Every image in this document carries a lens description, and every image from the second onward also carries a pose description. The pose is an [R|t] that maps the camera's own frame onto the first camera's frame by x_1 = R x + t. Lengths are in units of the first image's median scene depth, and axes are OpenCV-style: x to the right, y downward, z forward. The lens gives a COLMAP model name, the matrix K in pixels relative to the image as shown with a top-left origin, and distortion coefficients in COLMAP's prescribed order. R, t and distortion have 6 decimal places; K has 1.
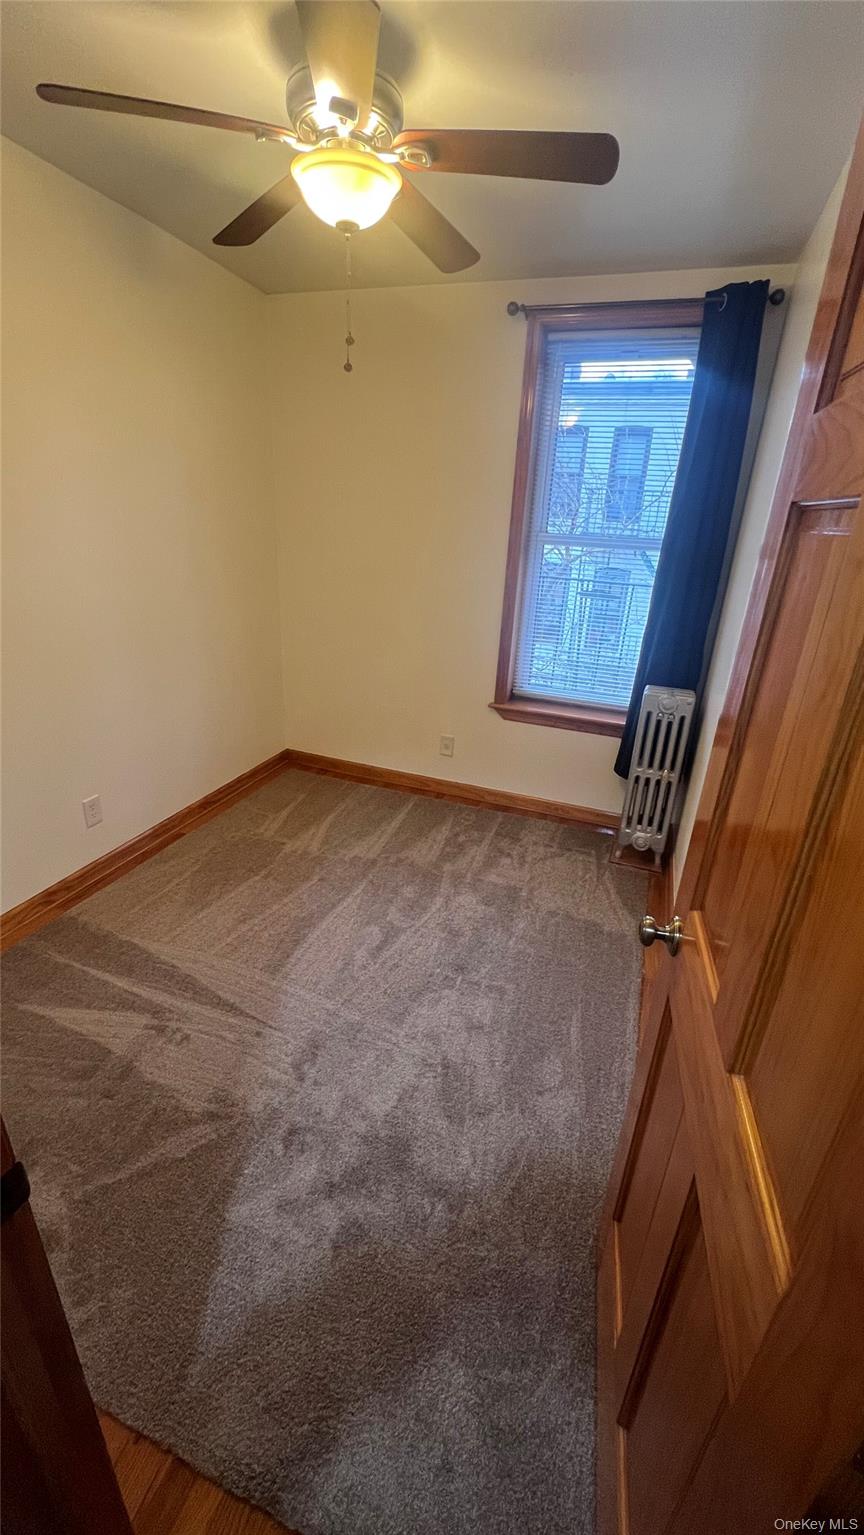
lens RADIAL K [[612.0, 0, 435.4], [0, 612.0, 767.7], [0, 0, 1]] dist [-0.002055, 0.000205]
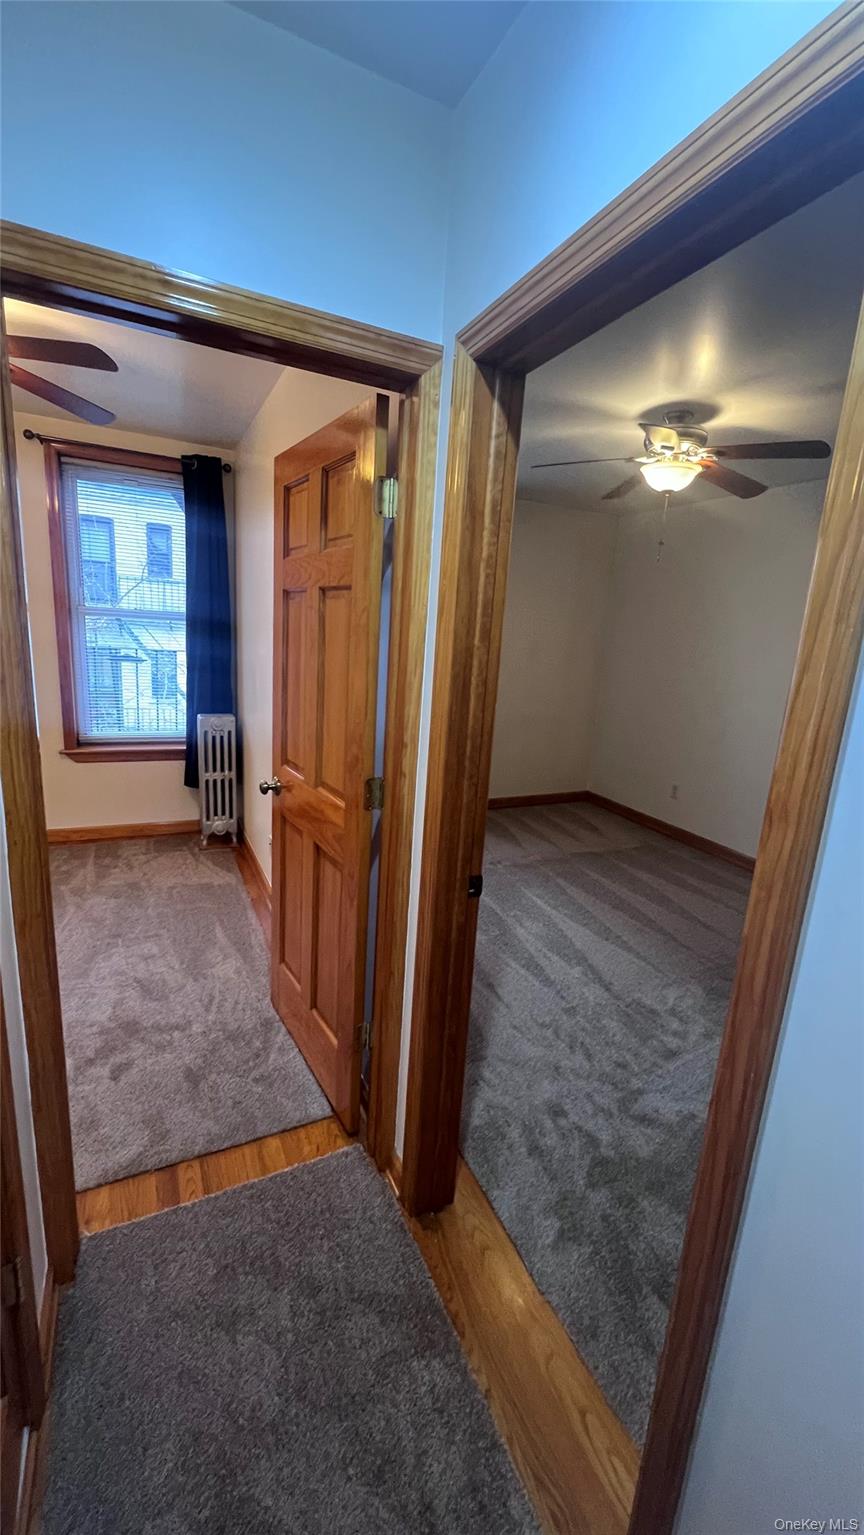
lens RADIAL K [[612.0, 0, 435.4], [0, 612.0, 767.7], [0, 0, 1]] dist [-0.002055, 0.000205]
pose [[0.705442, -0.159339, 0.690625, -0.261414], [0.244195, 0.969383, -0.025781, 0.156099], [-0.665373, 0.186834, 0.722753, -0.344788]]
